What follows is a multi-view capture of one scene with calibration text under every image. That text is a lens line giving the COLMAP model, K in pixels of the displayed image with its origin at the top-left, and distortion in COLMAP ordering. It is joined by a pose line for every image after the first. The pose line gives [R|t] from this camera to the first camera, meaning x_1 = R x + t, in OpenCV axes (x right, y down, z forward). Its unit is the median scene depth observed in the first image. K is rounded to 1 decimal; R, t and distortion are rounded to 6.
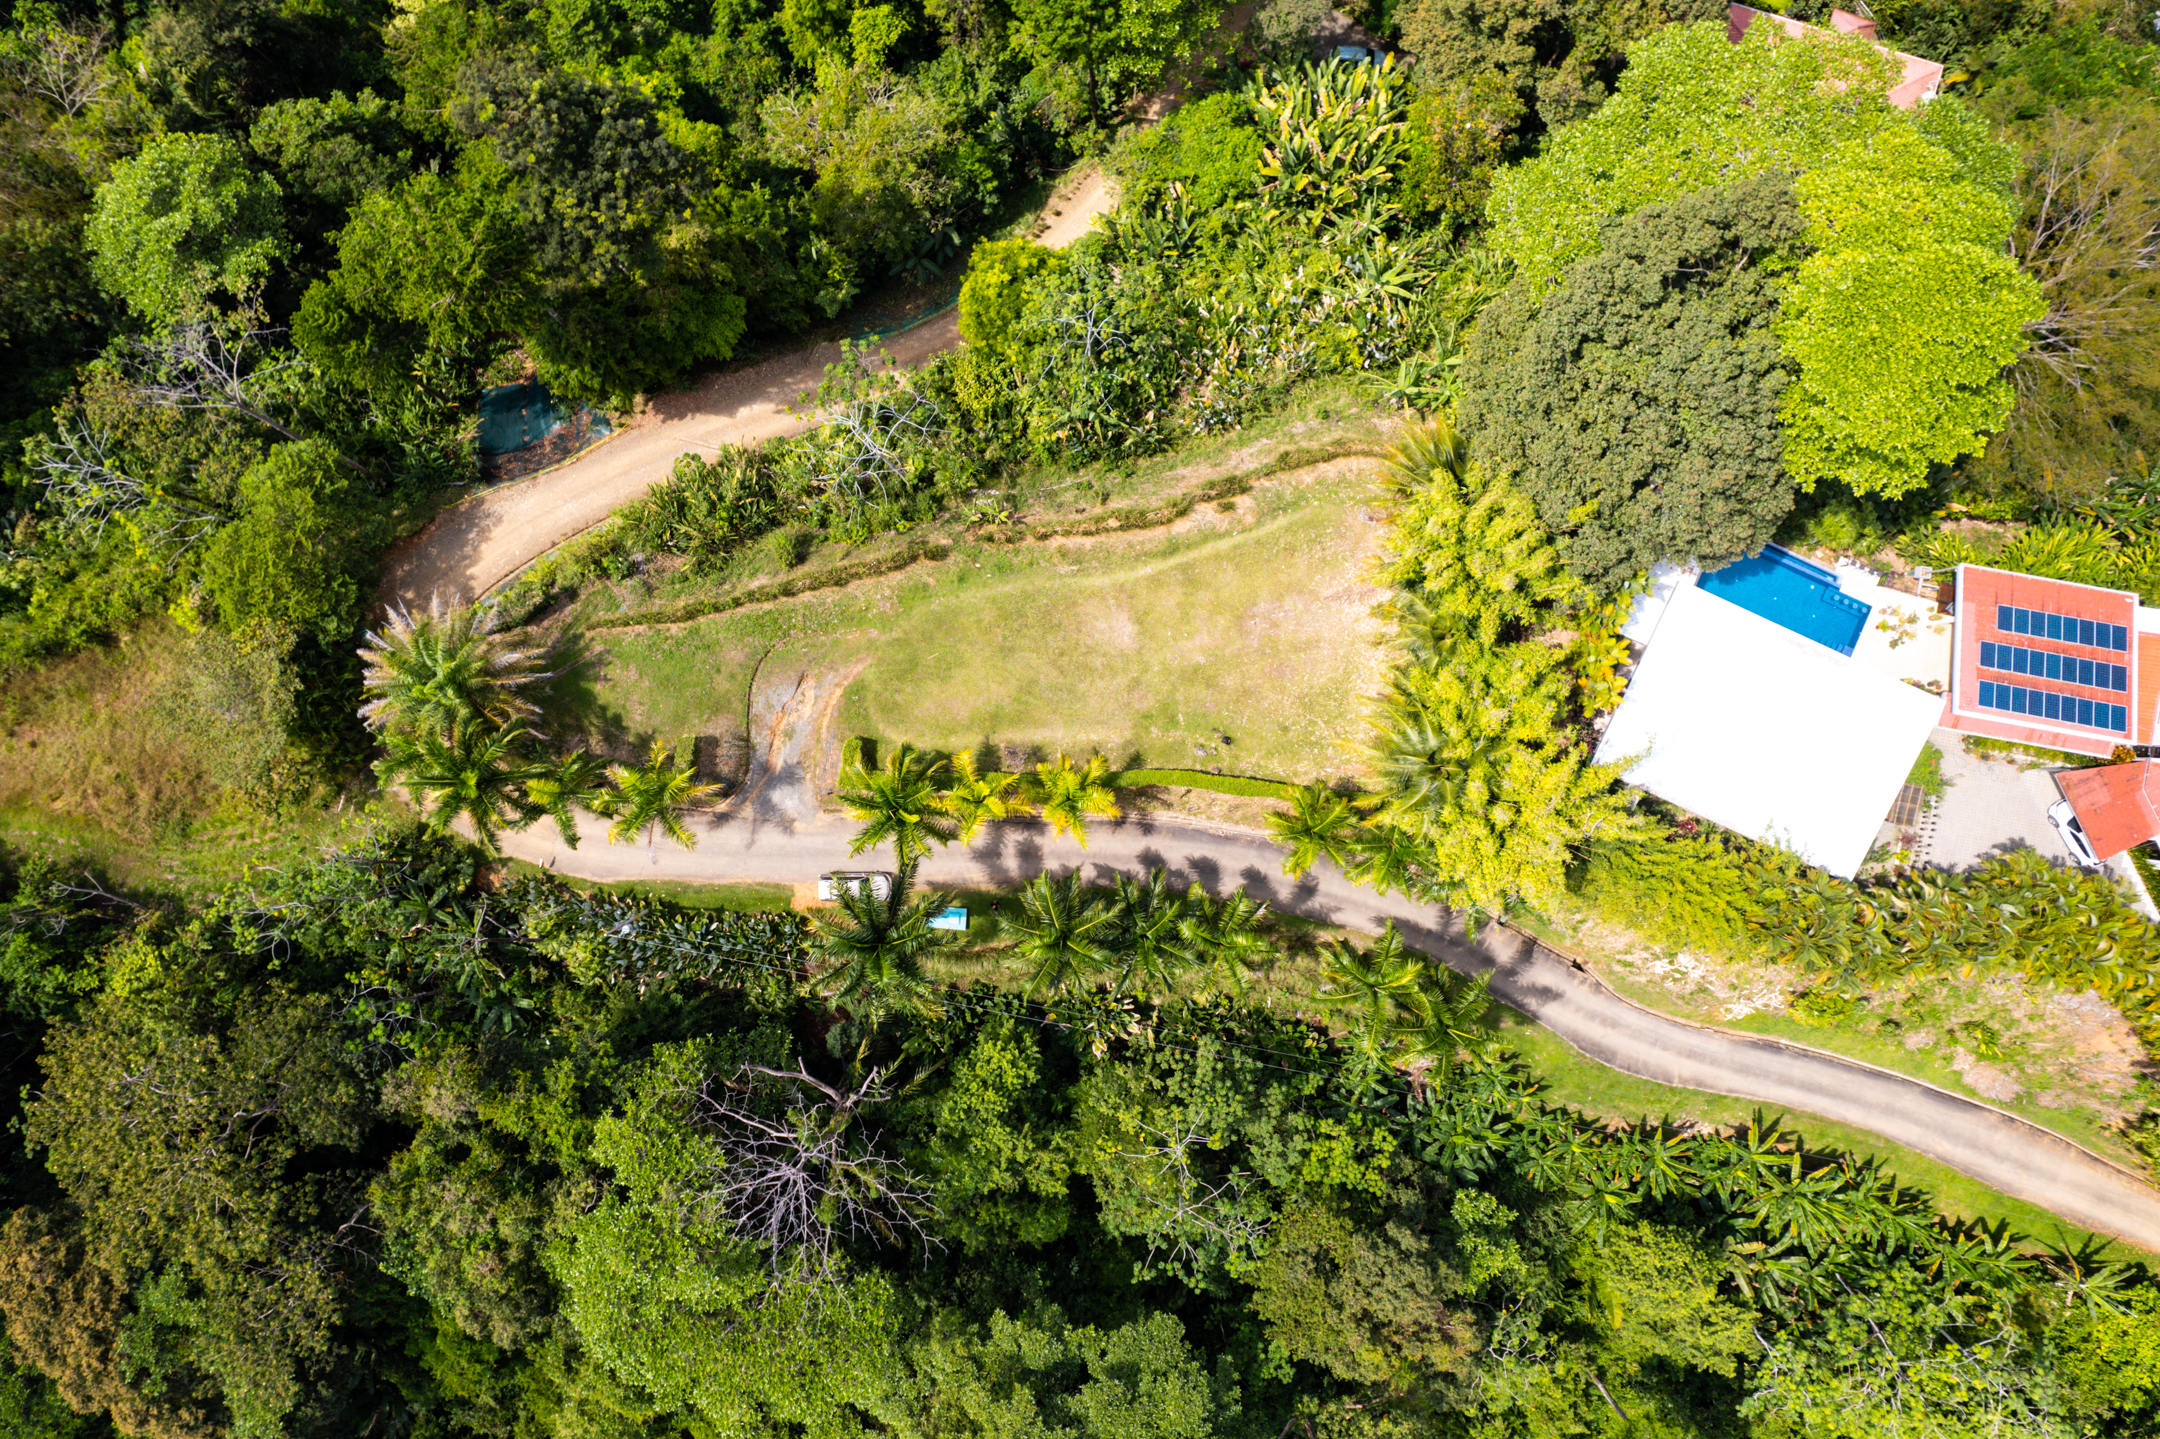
lens RADIAL K [[1384.1, 0, 1073.9], [0, 1384.1, 732.0], [0, 0, 1]] dist [-0.087261, 0.078661]
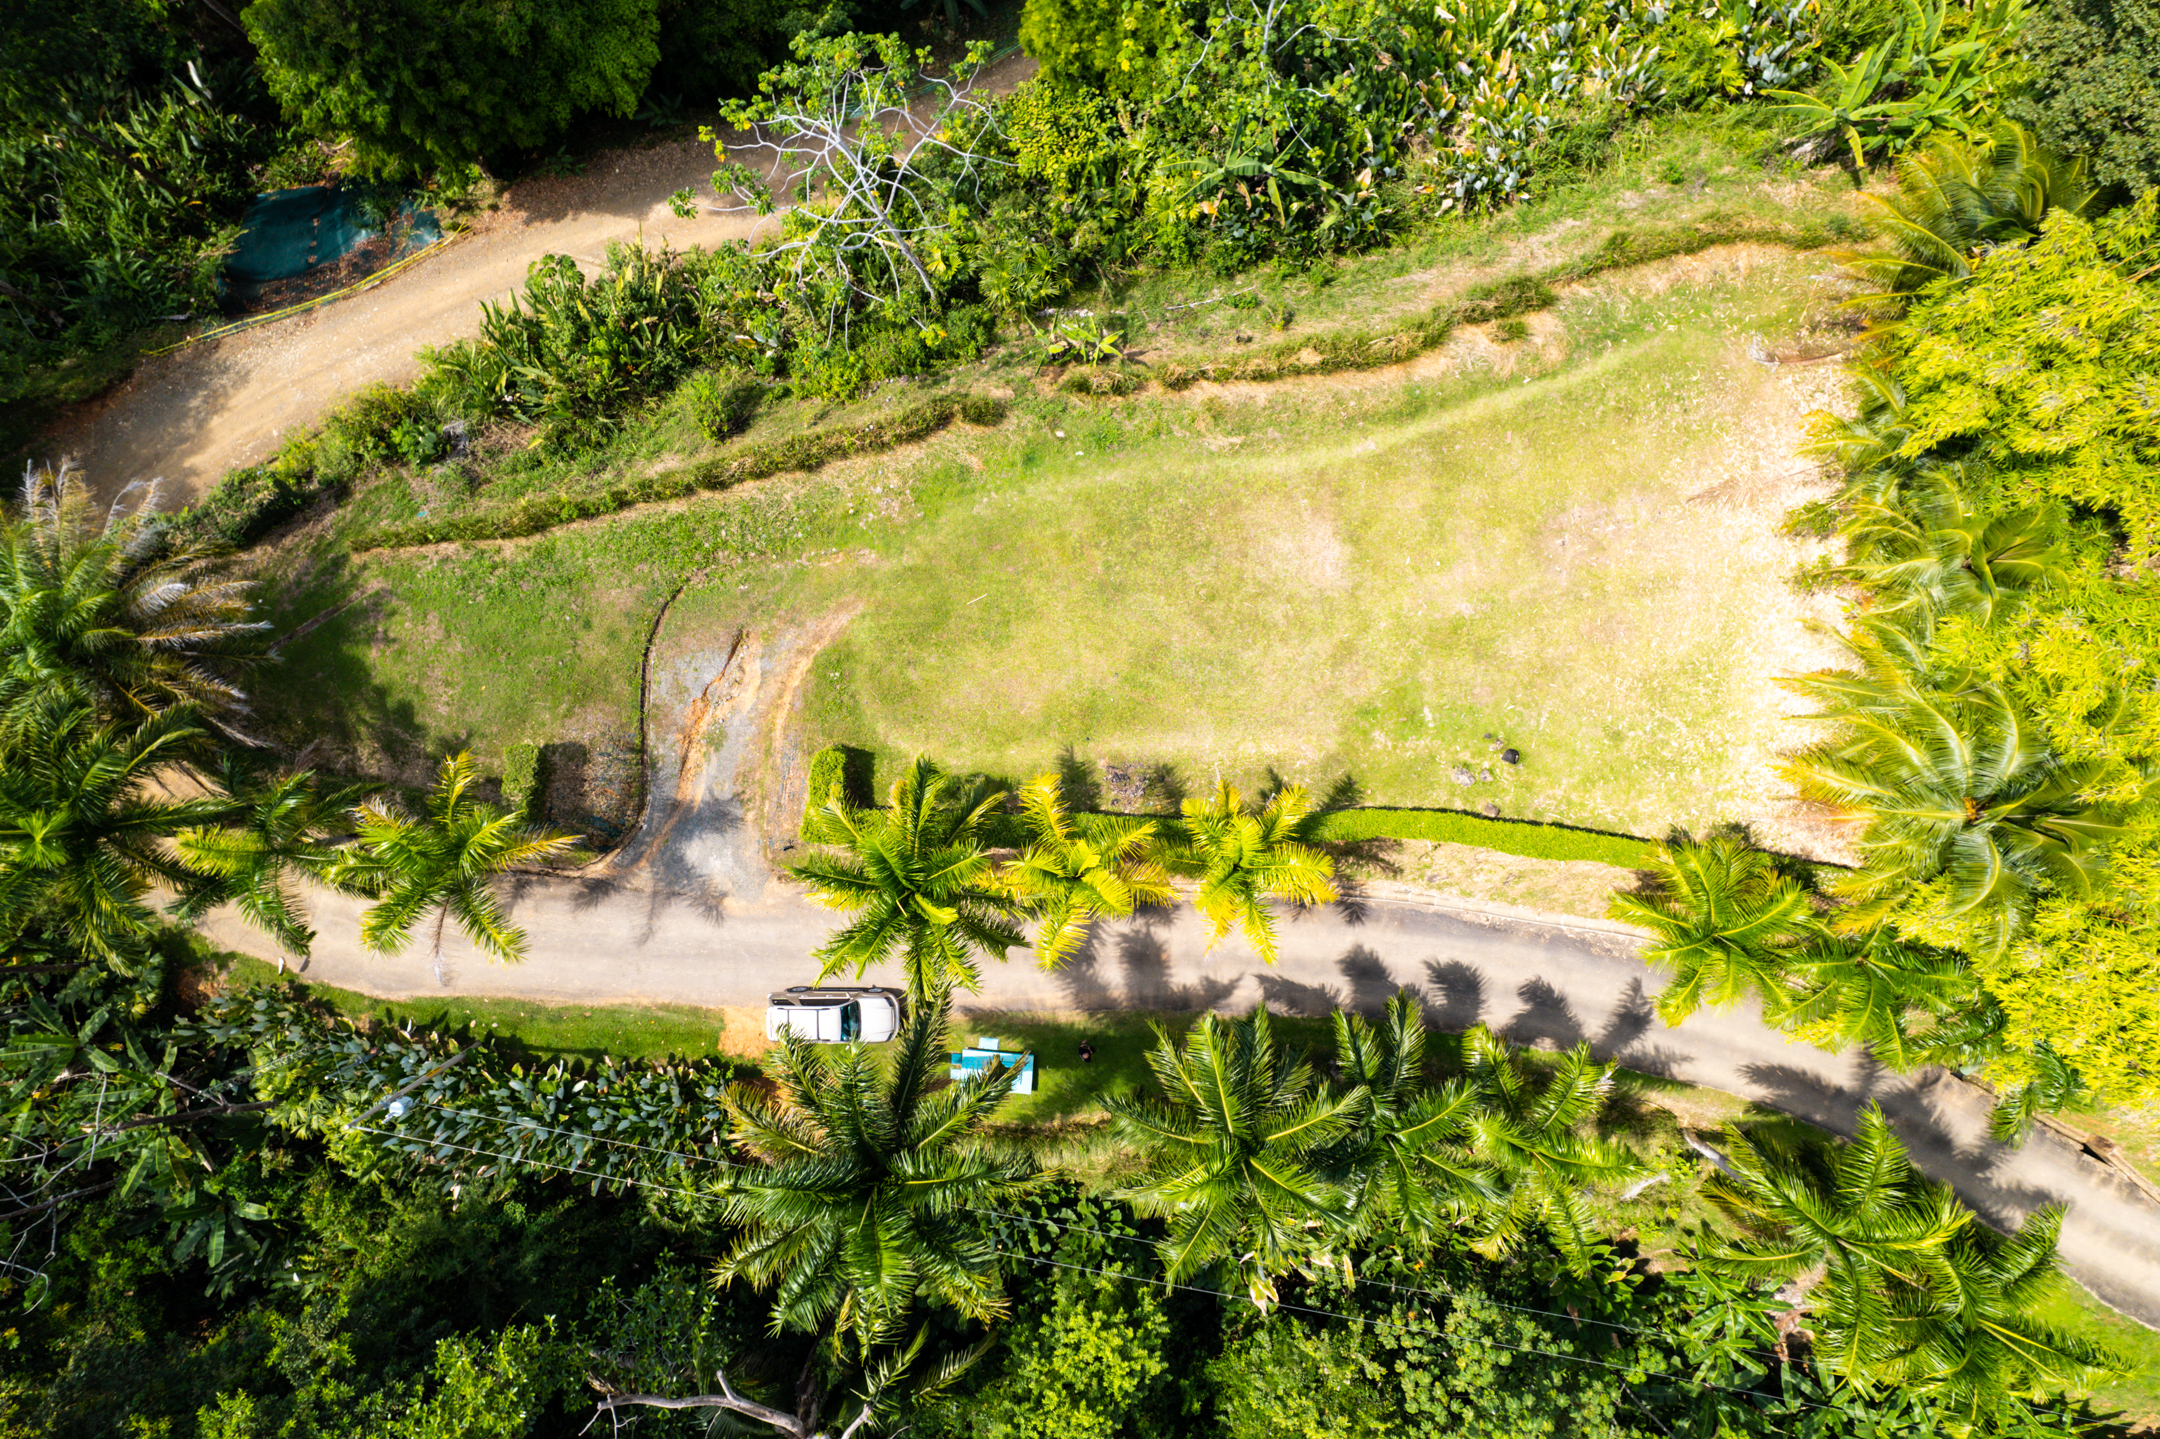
lens RADIAL K [[1384.1, 0, 1073.9], [0, 1384.1, 732.0], [0, 0, 1]] dist [-0.087261, 0.078661]
pose [[0.999976, 0.005480, -0.004285, -0.060527], [-0.005488, 0.999983, -0.002004, -0.001581], [0.004274, 0.002028, 0.999989, 0.450014]]
